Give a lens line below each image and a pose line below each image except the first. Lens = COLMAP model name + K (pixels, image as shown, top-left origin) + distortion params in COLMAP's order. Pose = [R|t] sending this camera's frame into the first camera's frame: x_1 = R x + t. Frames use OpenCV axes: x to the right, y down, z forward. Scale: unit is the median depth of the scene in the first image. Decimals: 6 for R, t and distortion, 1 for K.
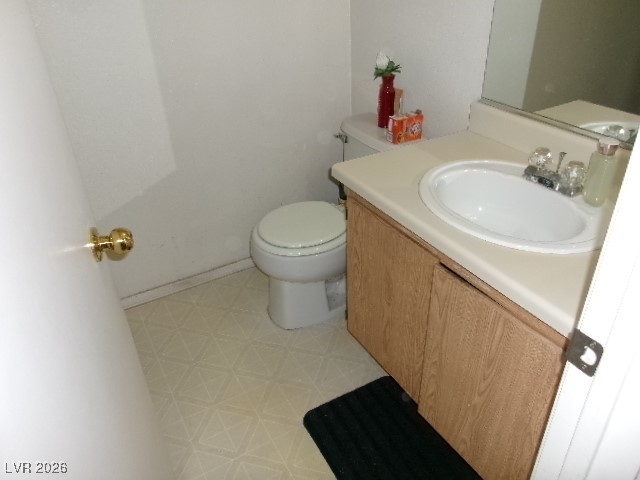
lens RADIAL K [[494.9, 0, 320.0], [0, 494.9, 240.0], [0, 0, 1]] dist [-0.042798, 0.068269]
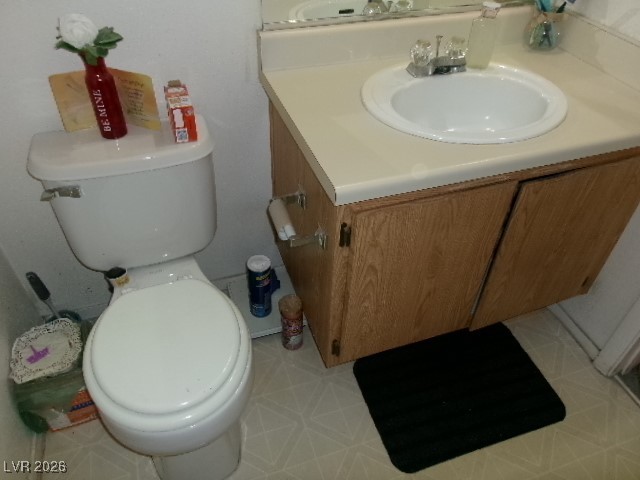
lens RADIAL K [[494.9, 0, 320.0], [0, 494.9, 240.0], [0, 0, 1]] dist [-0.042798, 0.068269]
pose [[0.162680, -0.632581, 0.757216, -0.544946], [0.484434, 0.719781, 0.497232, -0.477033], [-0.859569, 0.285931, 0.423538, 0.874816]]
